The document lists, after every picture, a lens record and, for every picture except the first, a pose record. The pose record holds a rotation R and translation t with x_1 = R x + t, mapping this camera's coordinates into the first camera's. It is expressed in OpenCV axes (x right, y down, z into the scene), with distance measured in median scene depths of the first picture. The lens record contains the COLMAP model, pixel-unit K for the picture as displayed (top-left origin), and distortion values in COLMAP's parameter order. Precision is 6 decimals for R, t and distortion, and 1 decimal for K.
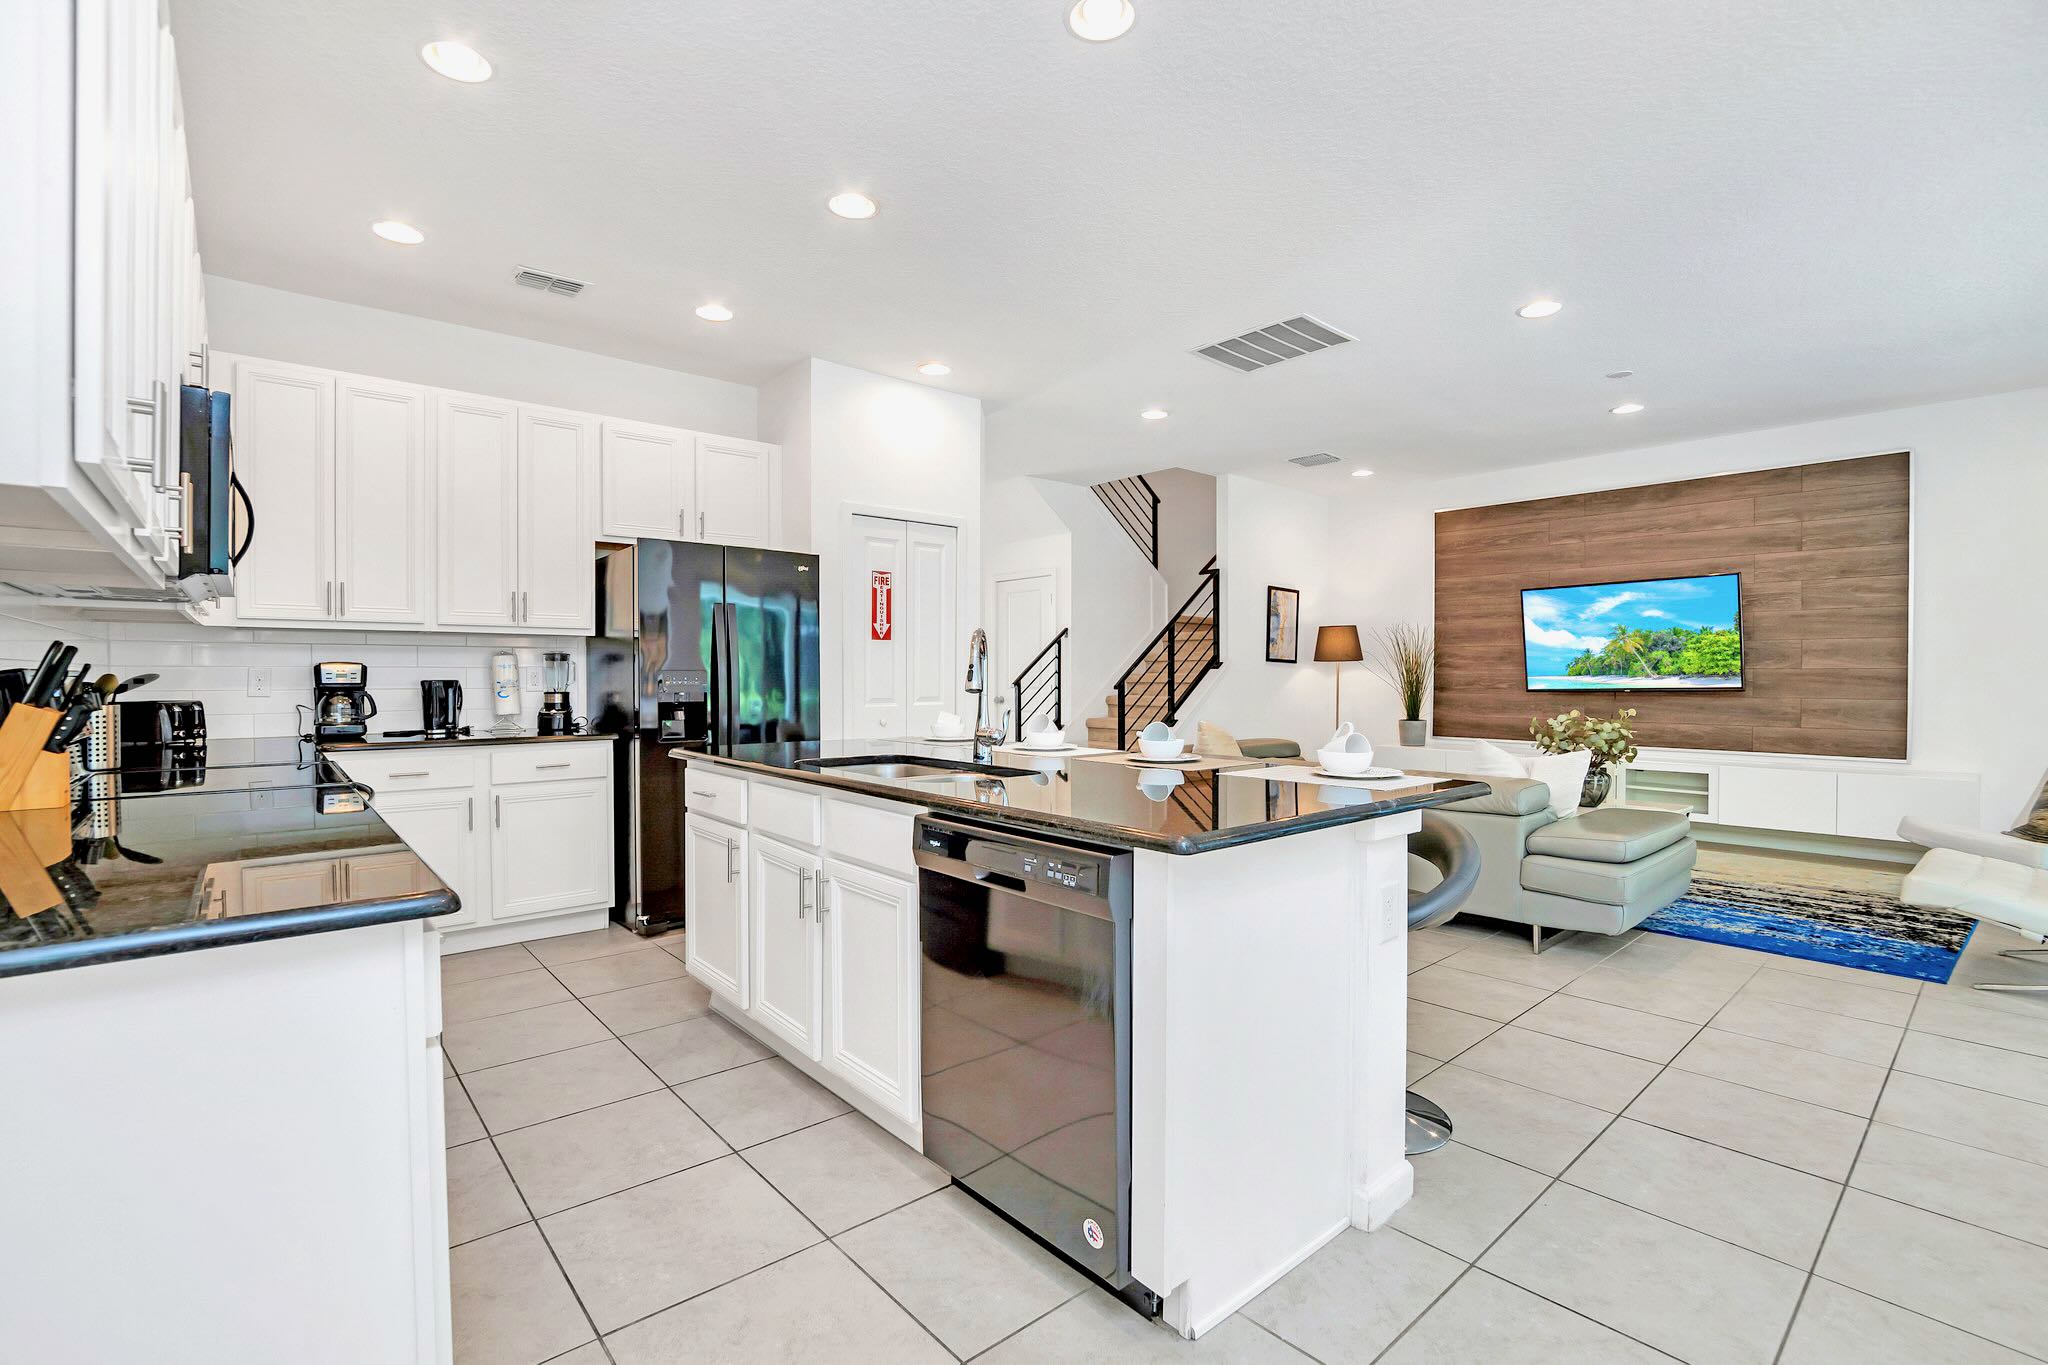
lens RADIAL K [[941.9, 0, 995.8], [0, 941.9, 691.4], [0, 0, 1]] dist [-0.040716, 0.007441]
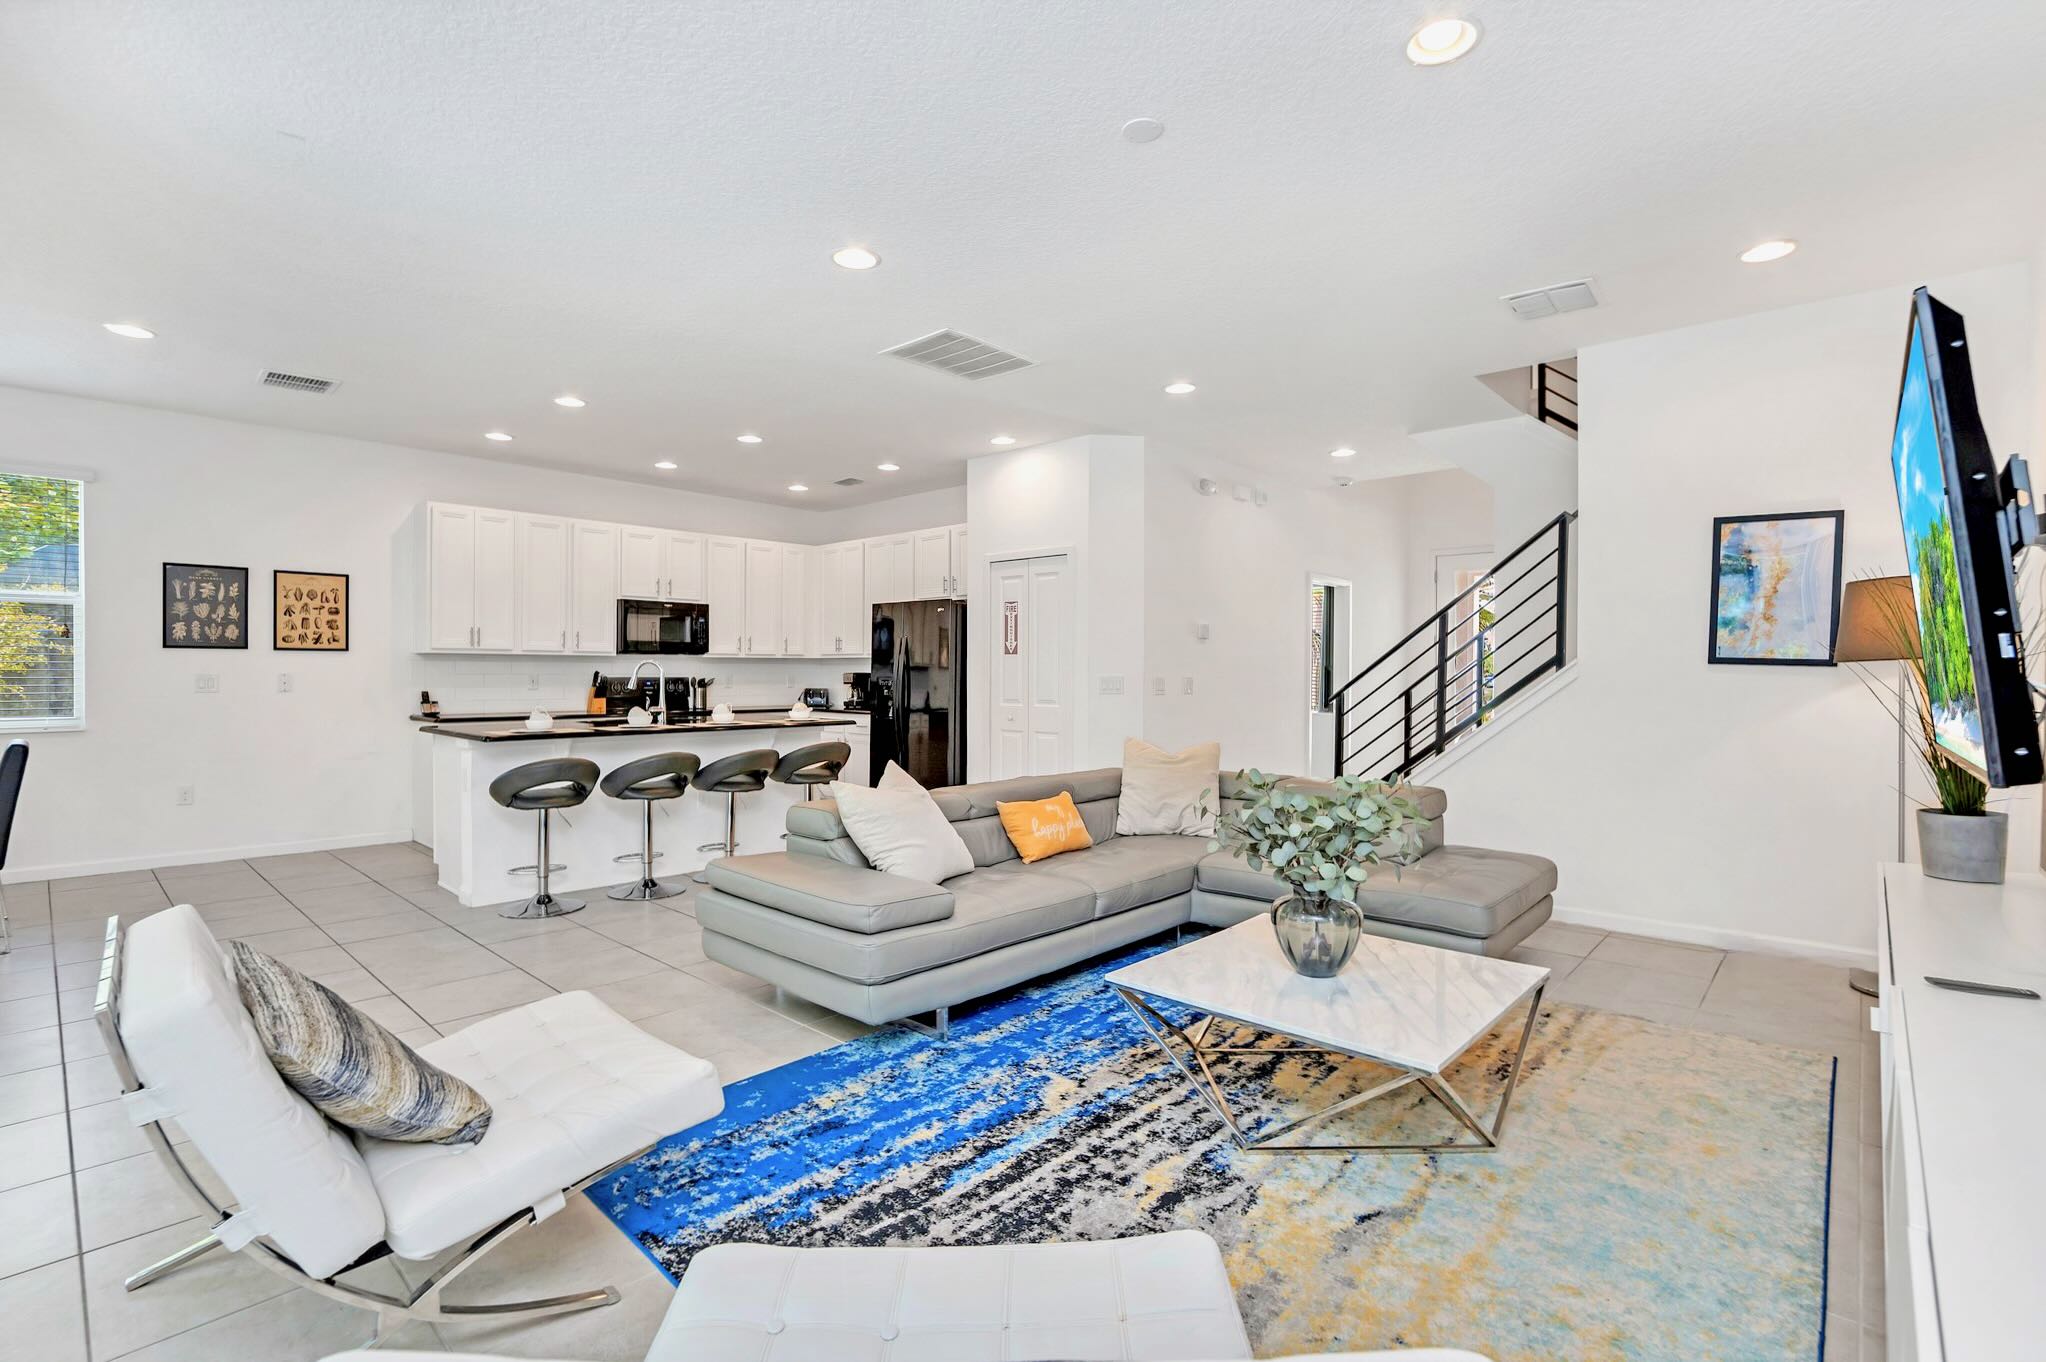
lens RADIAL K [[941.0, 0, 1004.4], [0, 941.0, 693.5], [0, 0, 1]] dist [-0.040716, 0.007441]
pose [[0.114005, 0.023485, -0.993203, 1.073457], [-0.018551, 0.999597, 0.021507, -0.026124], [0.993307, 0.015973, 0.114394, 0.773204]]
